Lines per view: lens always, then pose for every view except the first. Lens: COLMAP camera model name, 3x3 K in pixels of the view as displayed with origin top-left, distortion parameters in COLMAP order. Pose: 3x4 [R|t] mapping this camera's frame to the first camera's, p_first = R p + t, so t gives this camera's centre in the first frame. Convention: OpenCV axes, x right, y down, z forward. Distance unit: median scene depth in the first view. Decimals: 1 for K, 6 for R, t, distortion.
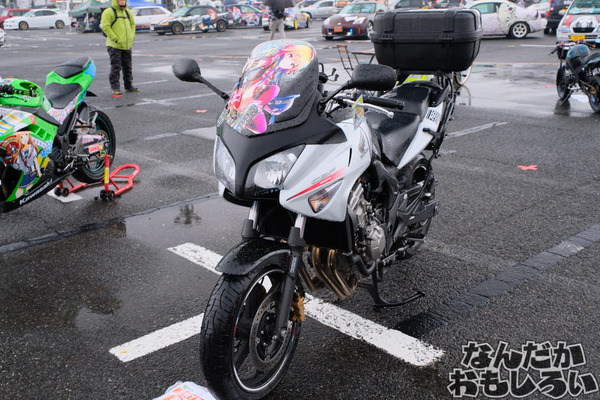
lens RADIAL K [[636.7, 0, 297.9], [0, 636.7, 205.7], [0, 0, 1]] dist [-0.006889, 0.000000]
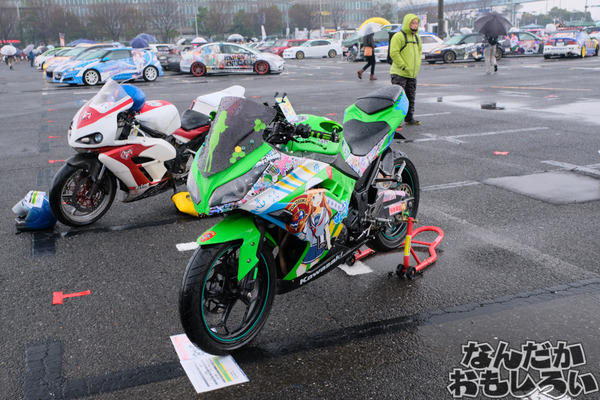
lens RADIAL K [[636.7, 0, 299.7], [0, 636.7, 197.1], [0, 0, 1]] dist [-0.006889, 0.000000]
pose [[0.924629, 0.077636, -0.372872, -0.098273], [-0.098706, 0.994401, -0.037722, -0.042746], [0.367856, 0.071684, 0.927116, 0.178749]]
